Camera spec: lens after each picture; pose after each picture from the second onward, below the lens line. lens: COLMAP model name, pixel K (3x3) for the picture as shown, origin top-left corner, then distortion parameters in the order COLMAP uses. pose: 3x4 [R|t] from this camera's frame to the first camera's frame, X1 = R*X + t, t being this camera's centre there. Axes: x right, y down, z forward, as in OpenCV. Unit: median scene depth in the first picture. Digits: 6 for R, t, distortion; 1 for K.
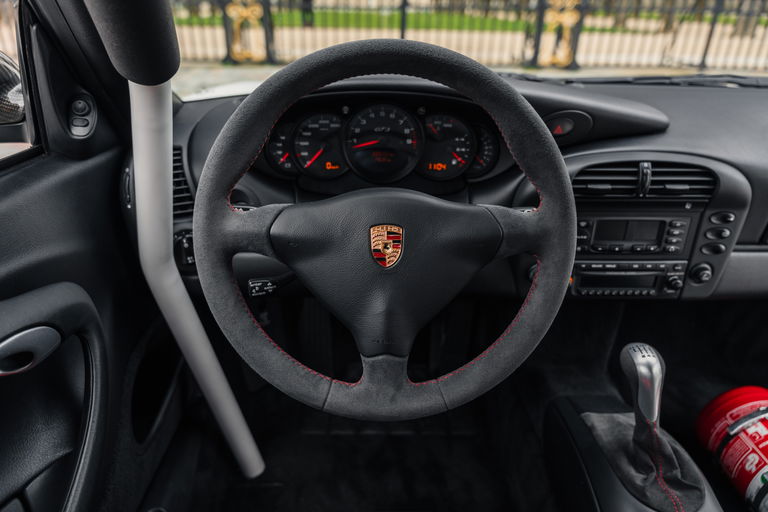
lens RADIAL K [[509.9, 0, 384.0], [0, 509.9, 256.0], [0, 0, 1]] dist [-0.005069, -0.007529]
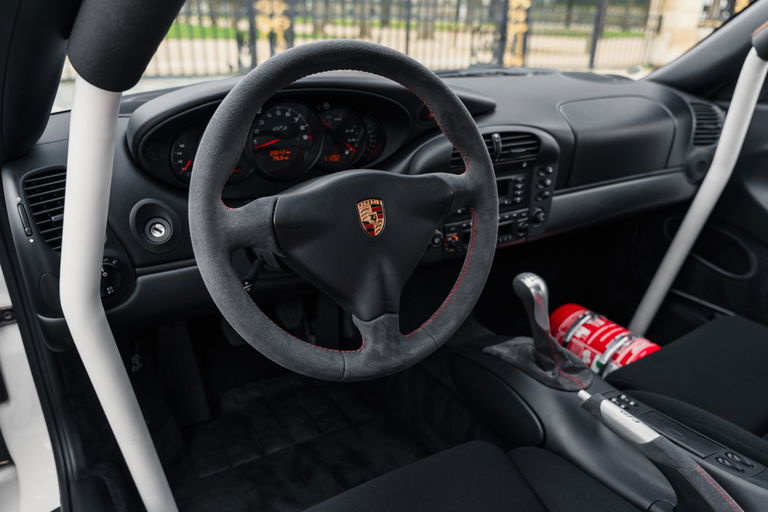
lens RADIAL K [[562.0, 0, 384.0], [0, 562.0, 256.0], [0, 0, 1]] dist [-0.006915, -0.001678]
pose [[0.868788, -0.189675, 0.457417, -0.398616], [0.210603, 0.977557, 0.005353, 0.044610], [-0.448166, 0.091683, 0.889236, -0.086438]]
